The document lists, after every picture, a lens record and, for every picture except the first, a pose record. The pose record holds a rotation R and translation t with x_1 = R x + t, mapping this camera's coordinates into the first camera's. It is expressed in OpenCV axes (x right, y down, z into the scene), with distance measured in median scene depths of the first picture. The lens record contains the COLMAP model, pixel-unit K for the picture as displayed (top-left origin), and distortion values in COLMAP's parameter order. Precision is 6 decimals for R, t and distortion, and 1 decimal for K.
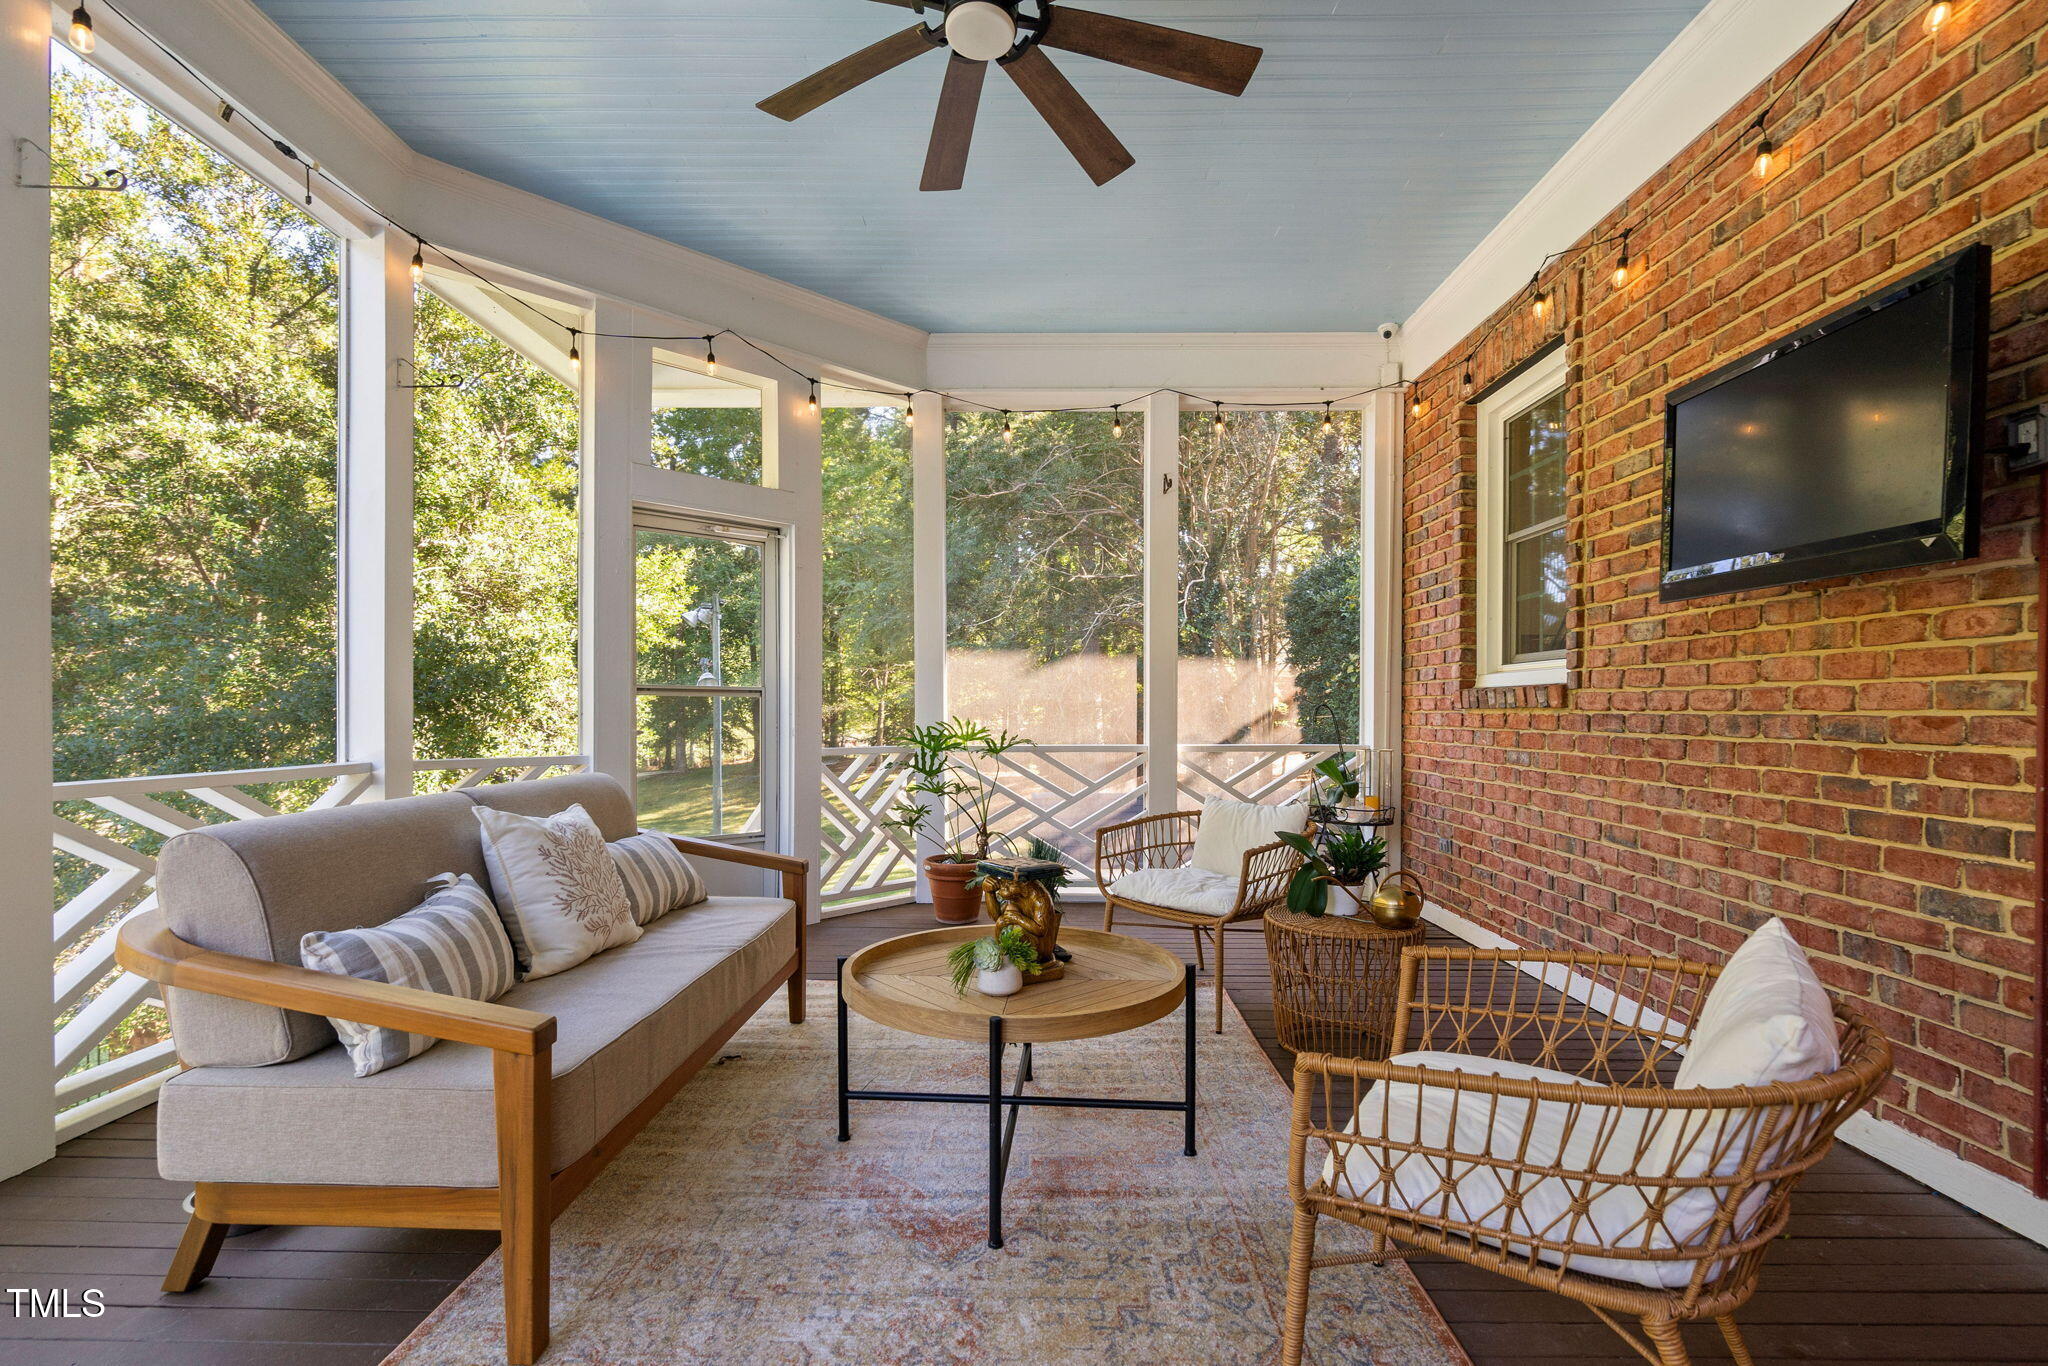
lens RADIAL K [[936.8, 0, 1014.7], [0, 936.8, 712.8], [0, 0, 1]] dist [-0.000367, 0.000716]
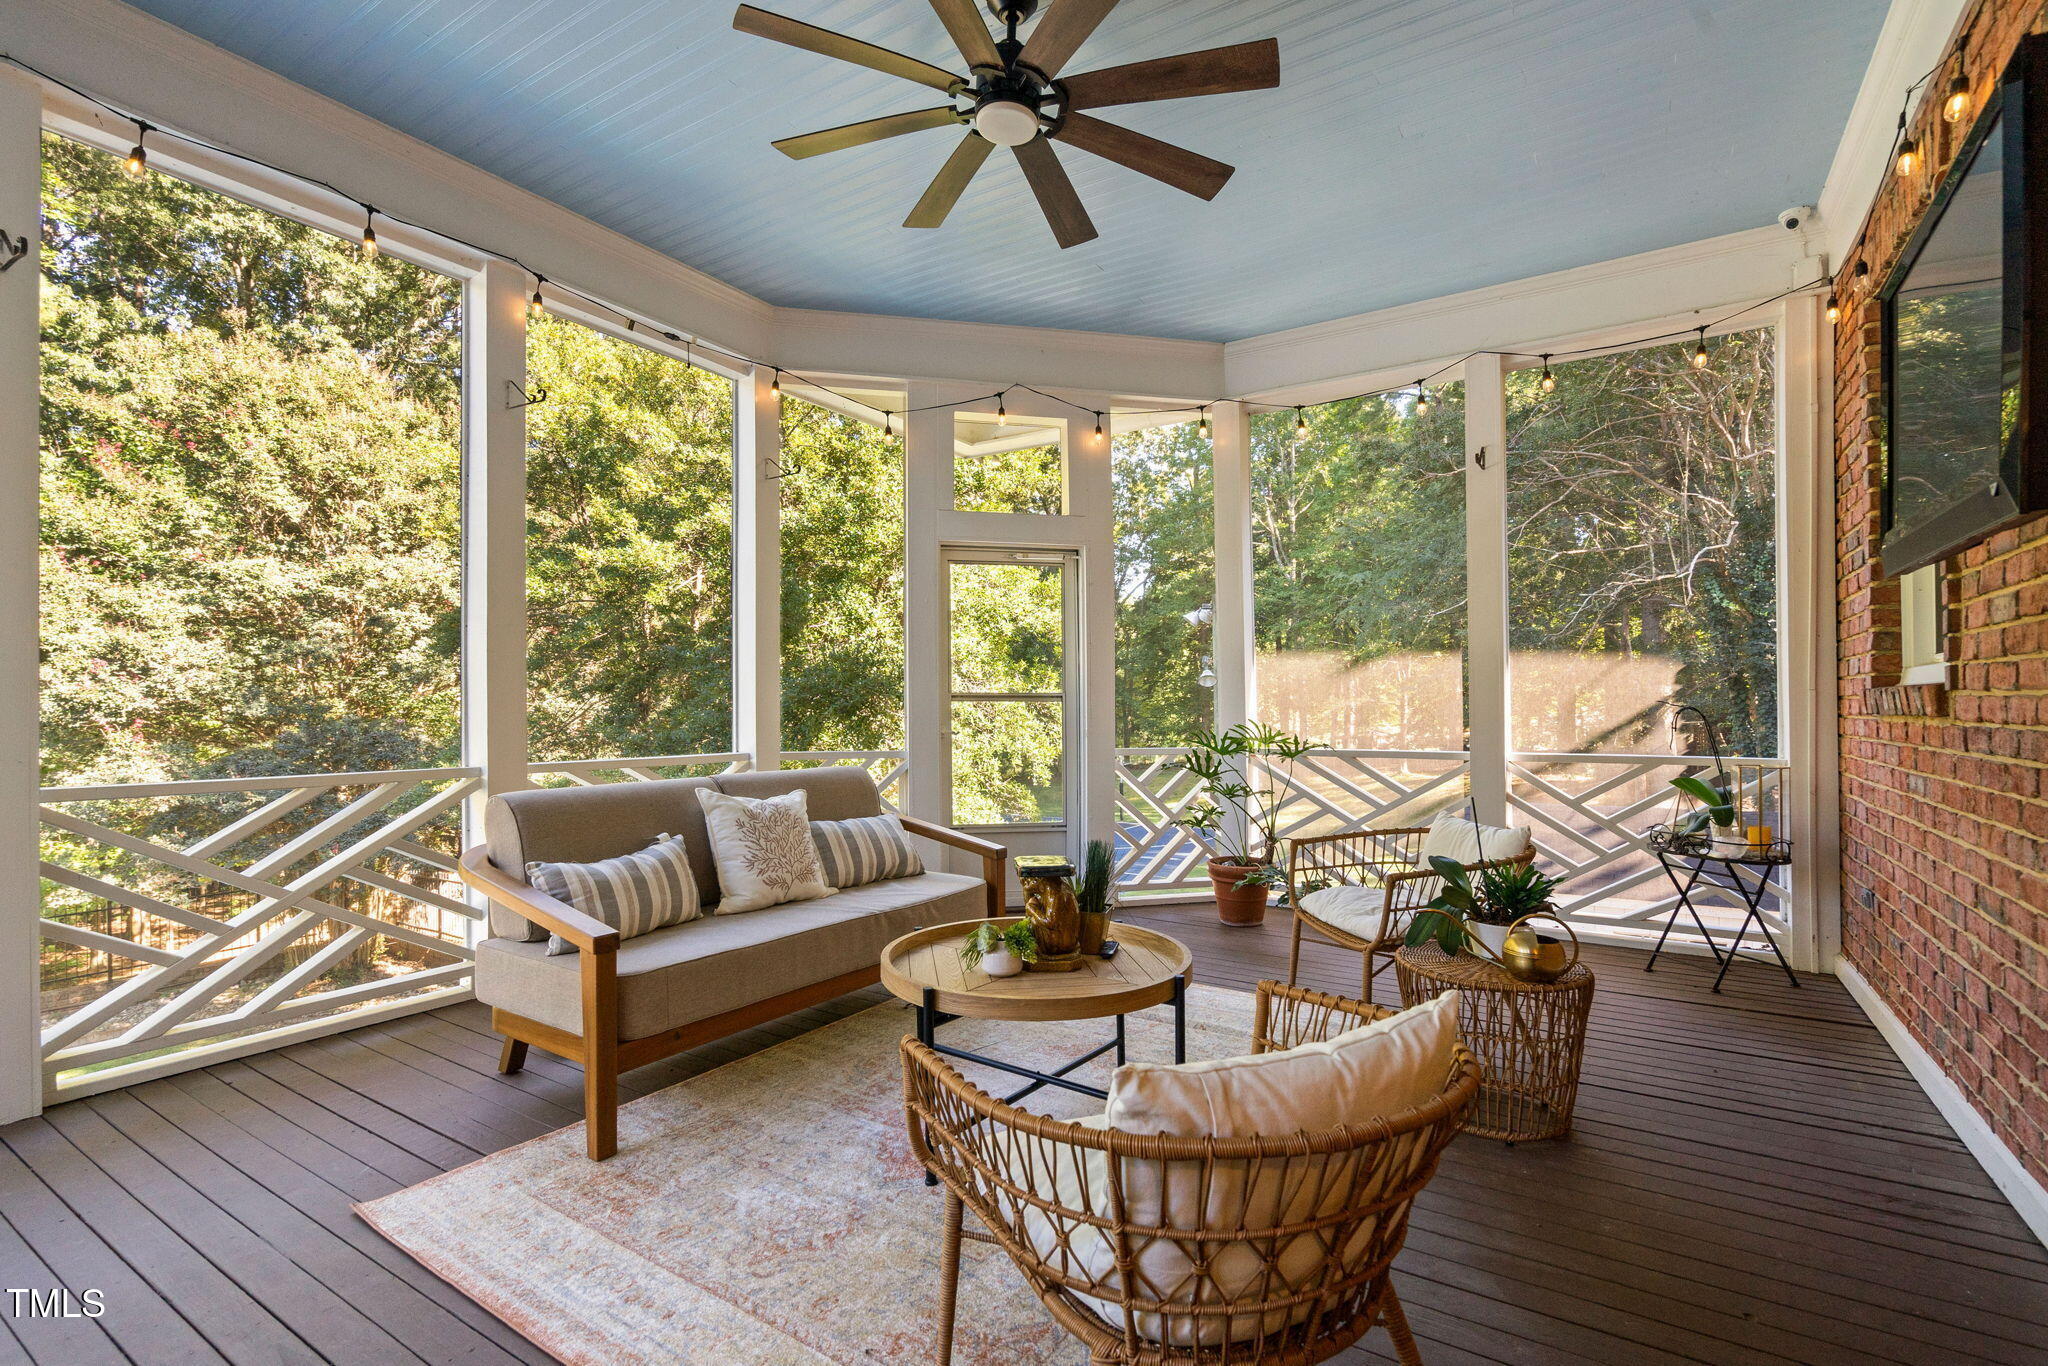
lens RADIAL K [[936.8, 0, 1026.0], [0, 936.8, 697.5], [0, 0, 1]] dist [-0.000367, 0.000716]
pose [[0.852087, -0.006297, -0.523363, 0.295899], [0.001067, 0.999946, -0.010295, -0.011001], [0.523400, 0.008214, 0.852048, 0.025960]]
